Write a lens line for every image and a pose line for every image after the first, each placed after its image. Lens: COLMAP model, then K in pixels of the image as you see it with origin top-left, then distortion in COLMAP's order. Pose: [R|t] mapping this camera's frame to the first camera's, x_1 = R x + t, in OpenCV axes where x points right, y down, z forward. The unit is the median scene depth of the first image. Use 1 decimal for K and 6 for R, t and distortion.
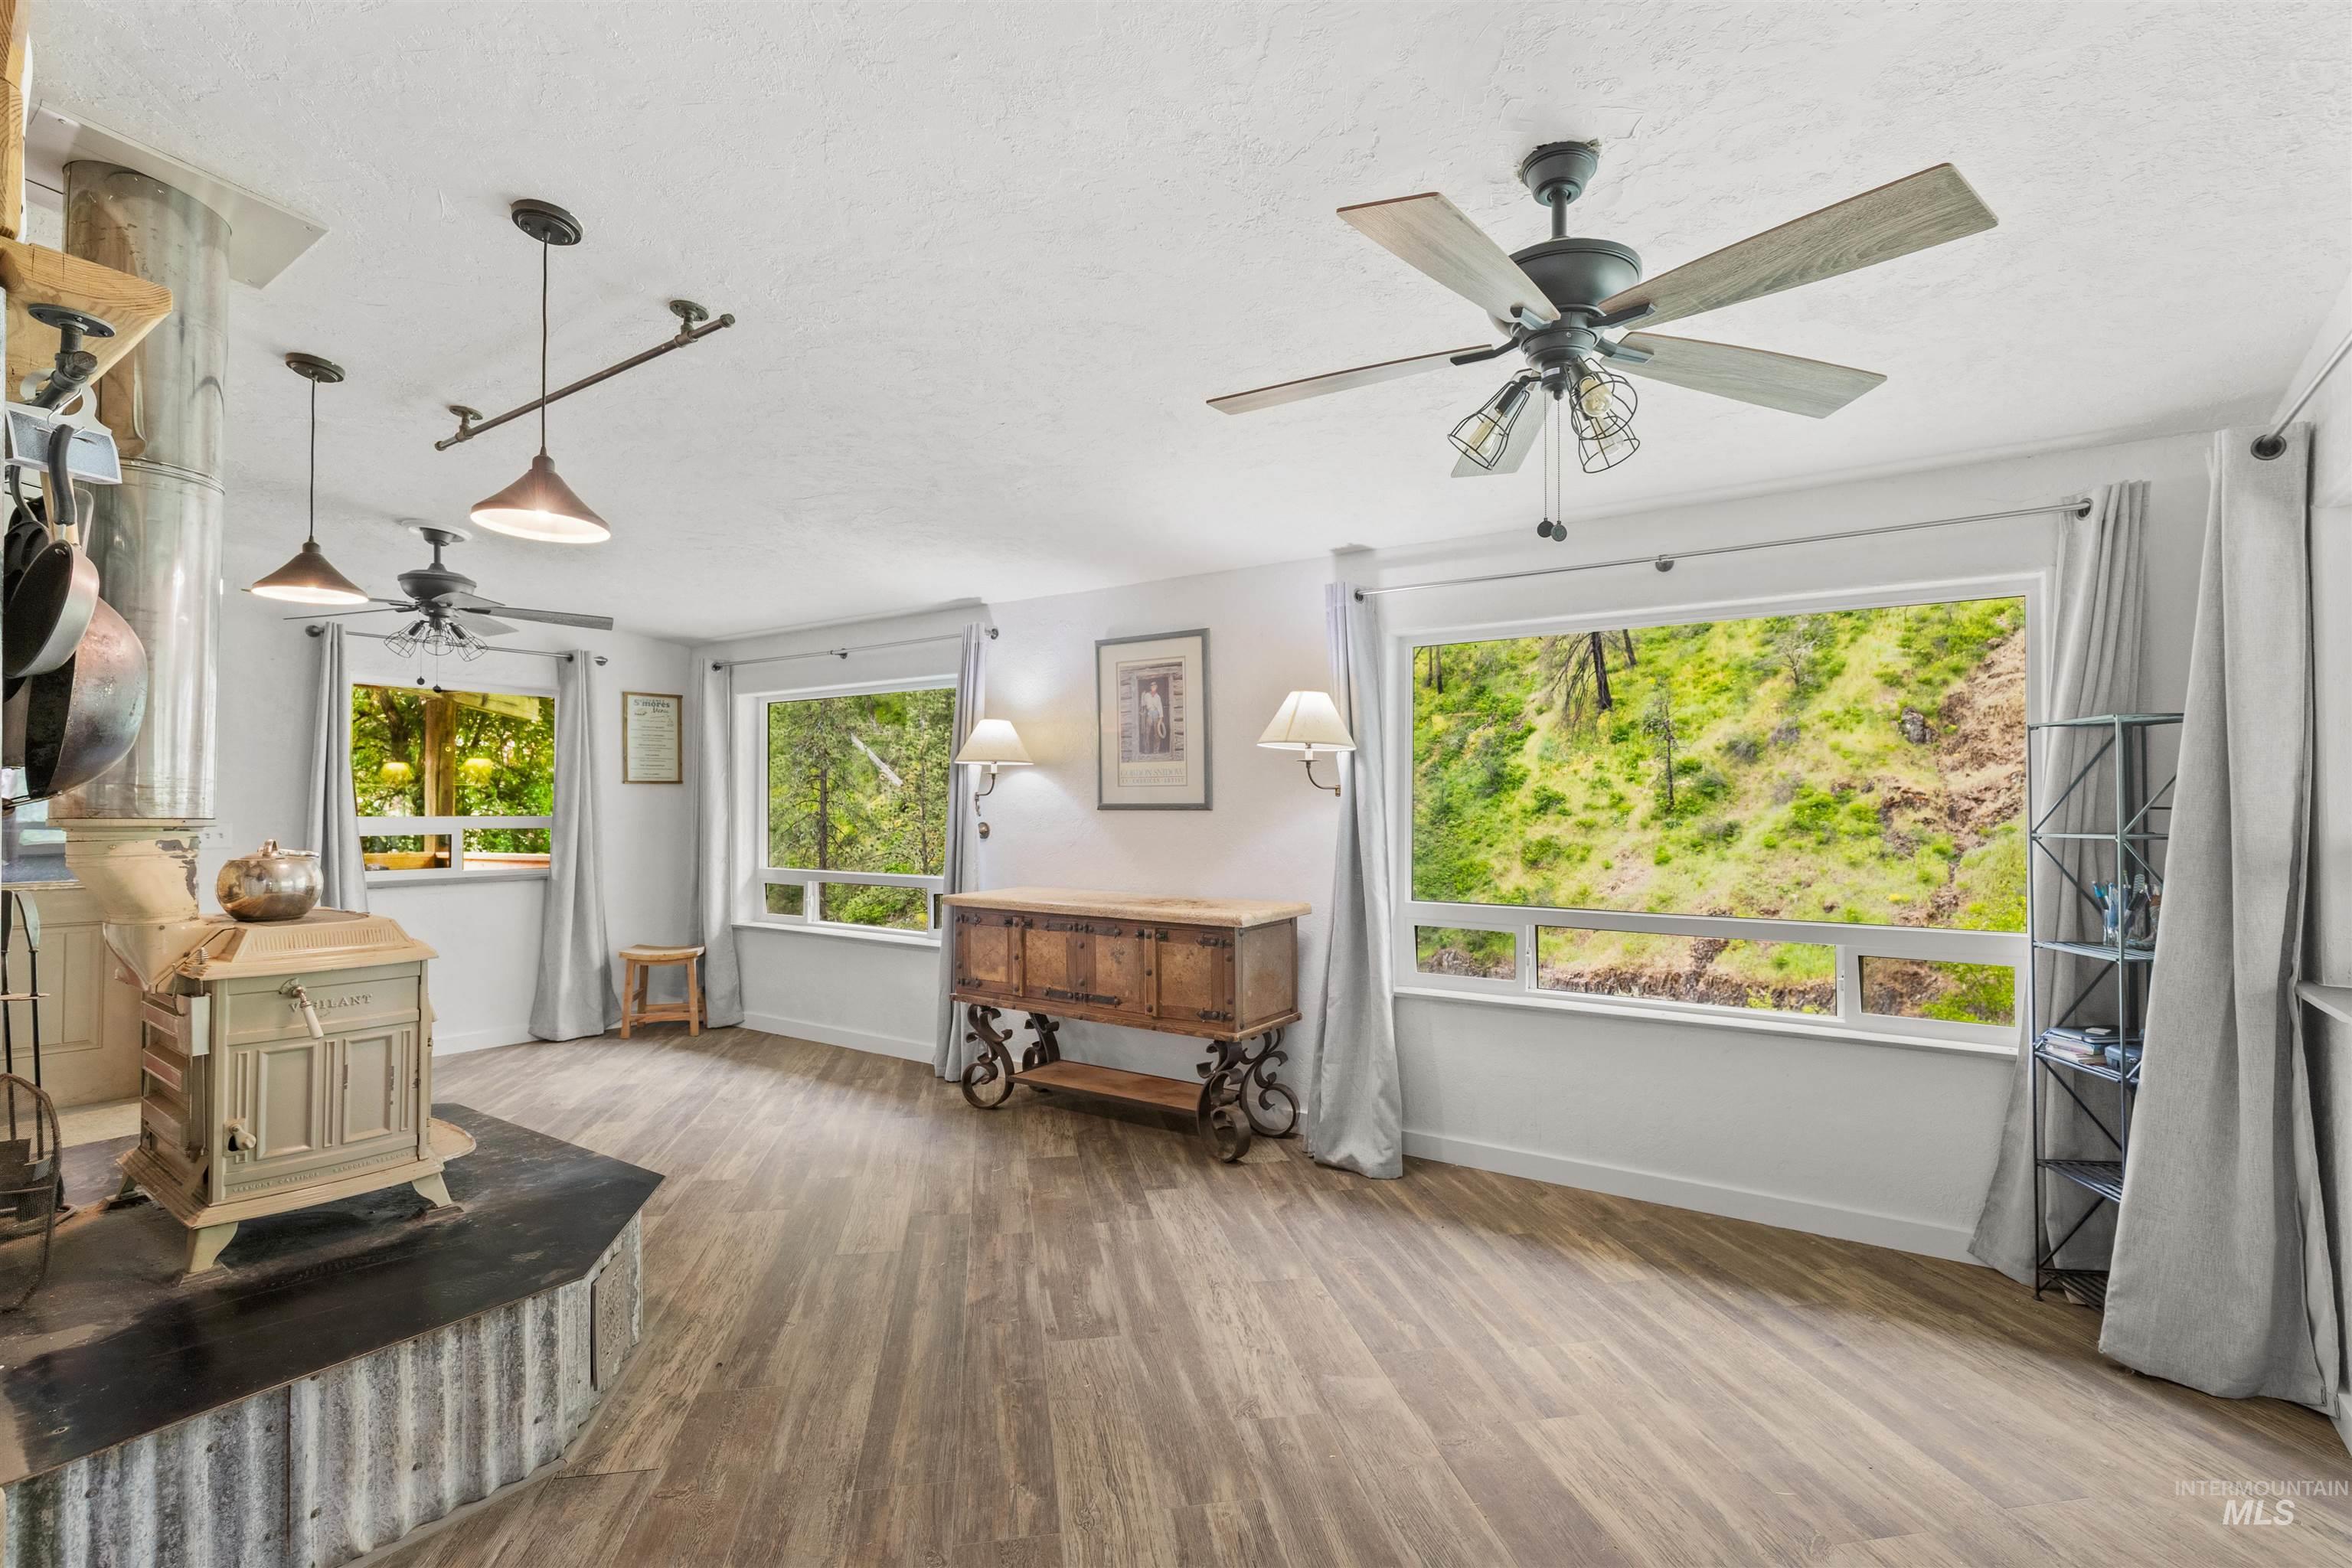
lens RADIAL K [[1068.5, 0, 1199.4], [0, 1068.5, 793.5], [0, 0, 1]] dist [-0.002542, 0.000429]
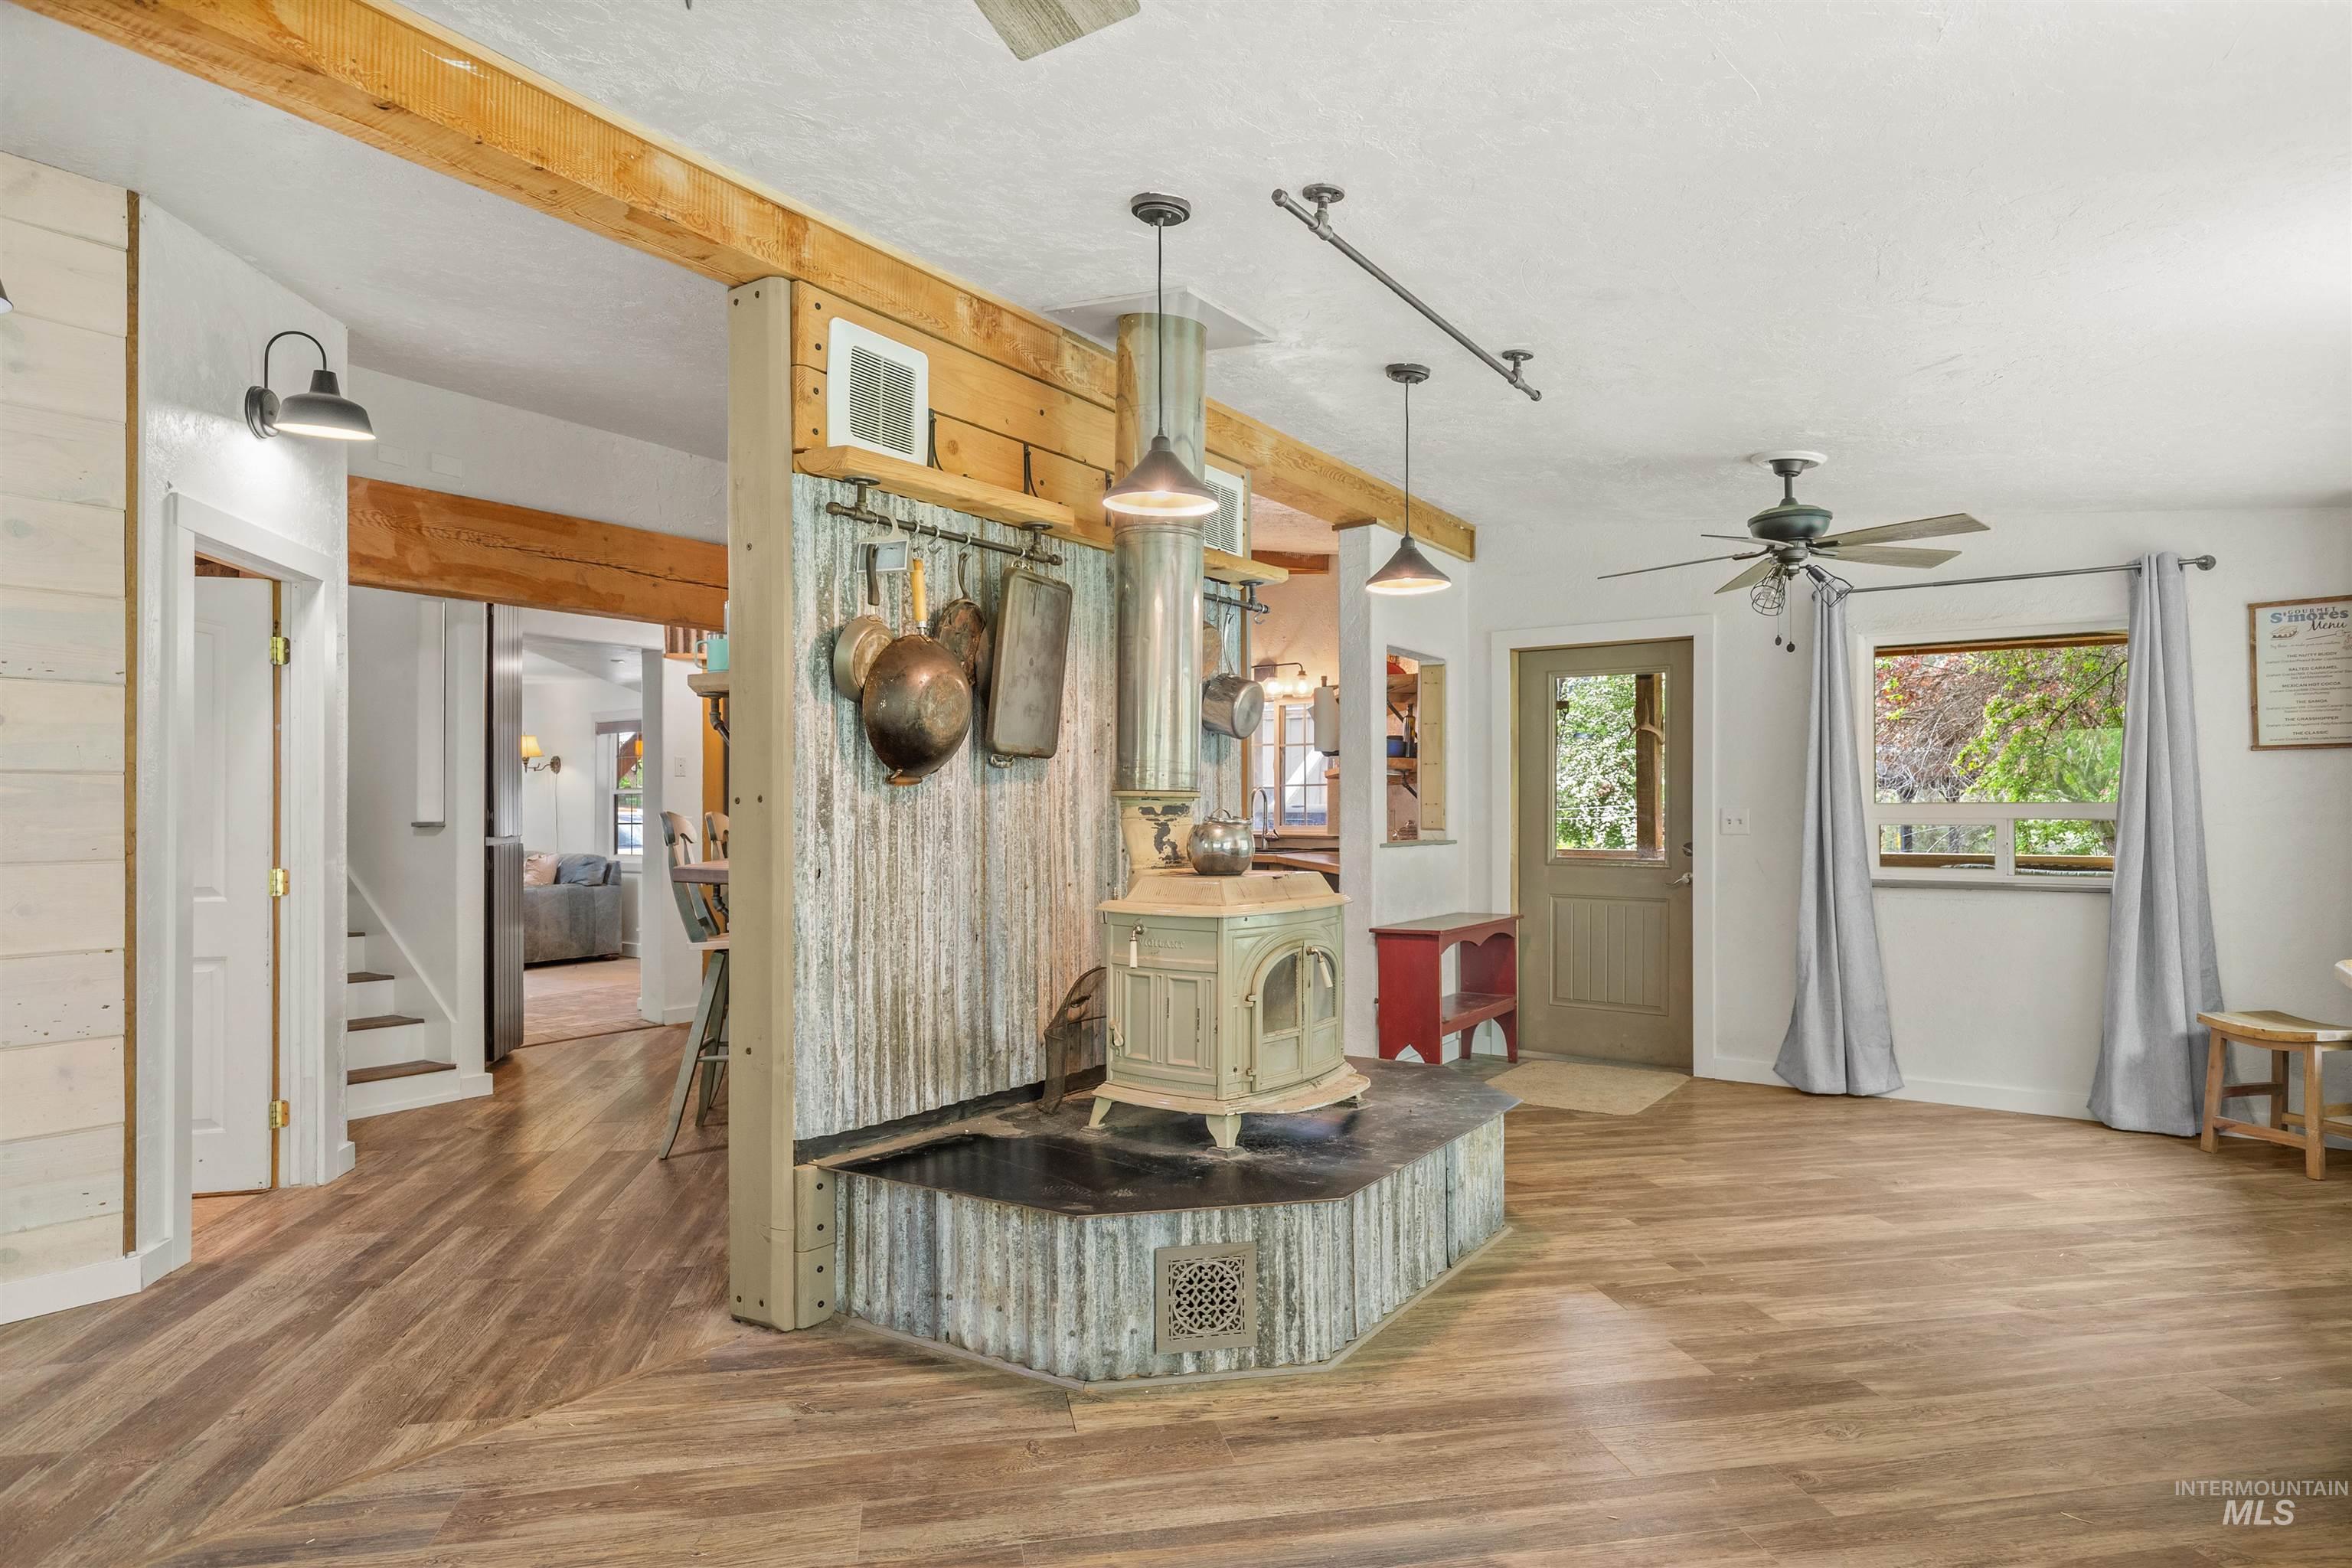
lens RADIAL K [[1360.1, 0, 1170.2], [0, 1360.1, 800.9], [0, 0, 1]] dist [0.004897, 0.001845]
pose [[0.011280, -0.007371, -0.999909, 0.646793], [0.013867, 0.999878, -0.007214, 0.043758], [0.999840, -0.013784, 0.011380, 0.905299]]
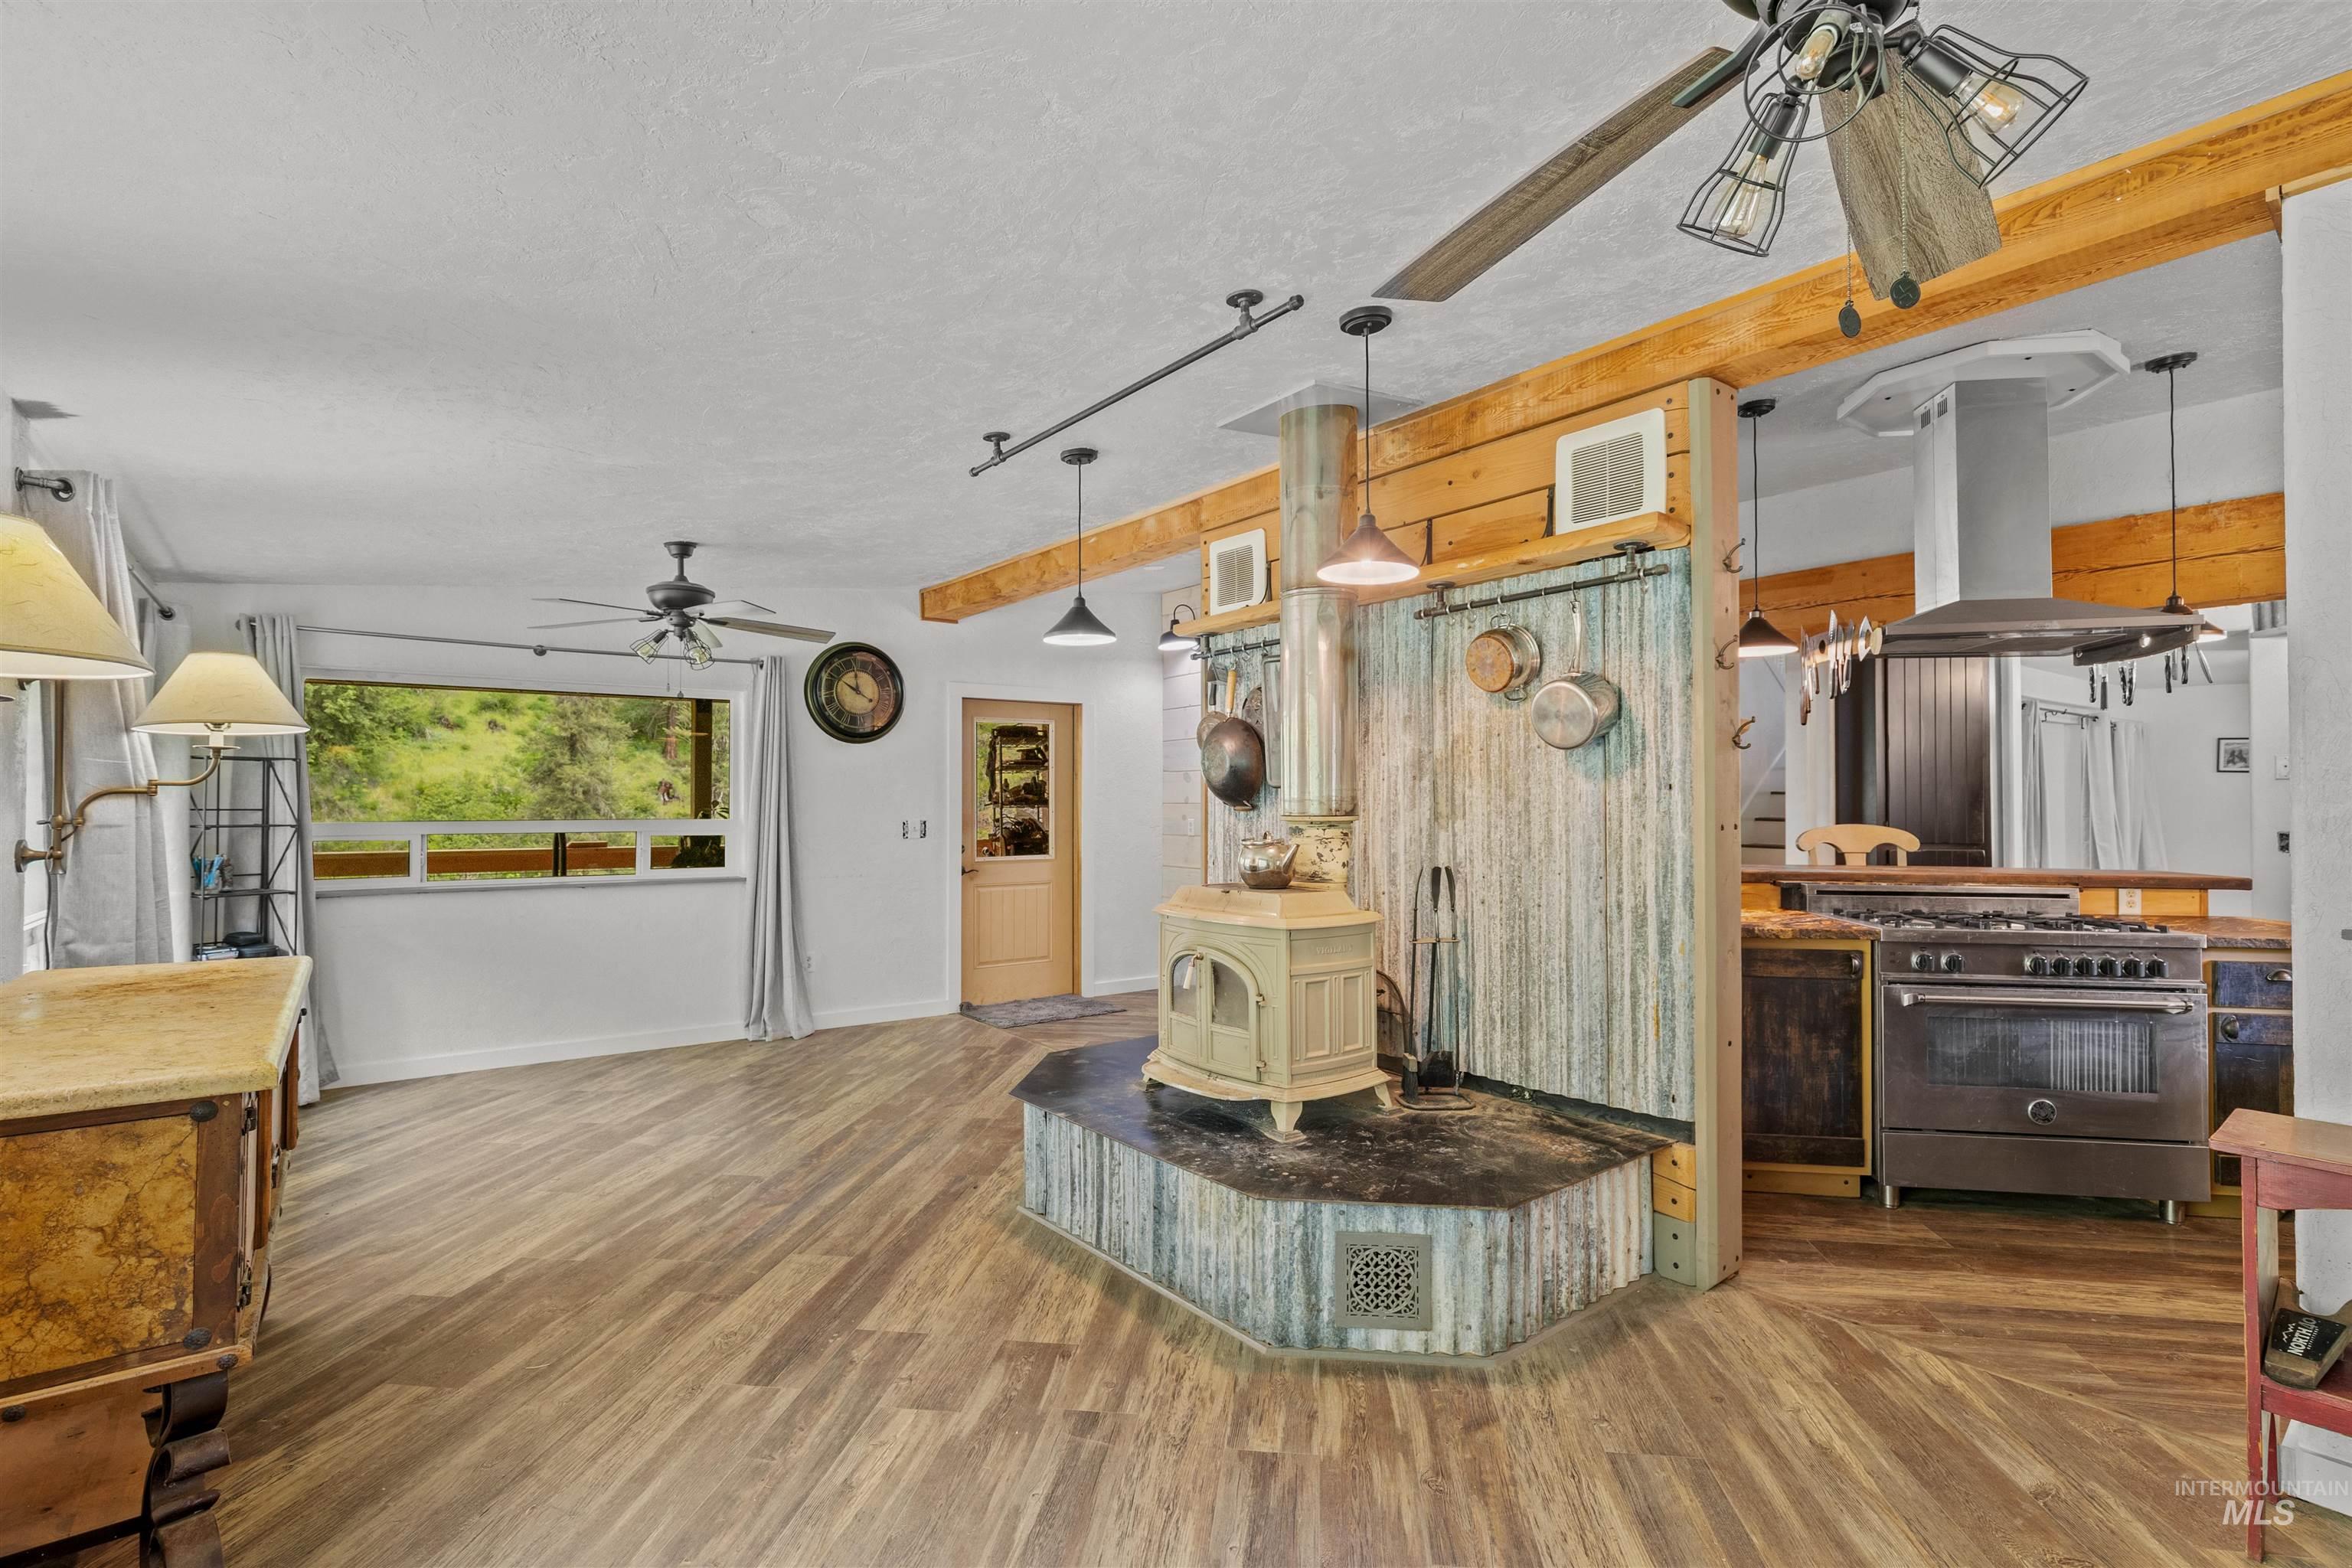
lens RADIAL K [[1068.5, 0, 1199.4], [0, 1068.5, 793.5], [0, 0, 1]] dist [-0.002542, 0.000429]
pose [[-0.955598, 0.005608, 0.294620, -1.172789], [-0.002712, 0.999609, -0.027824, 0.033363], [-0.294661, -0.027388, -0.955209, 2.312810]]
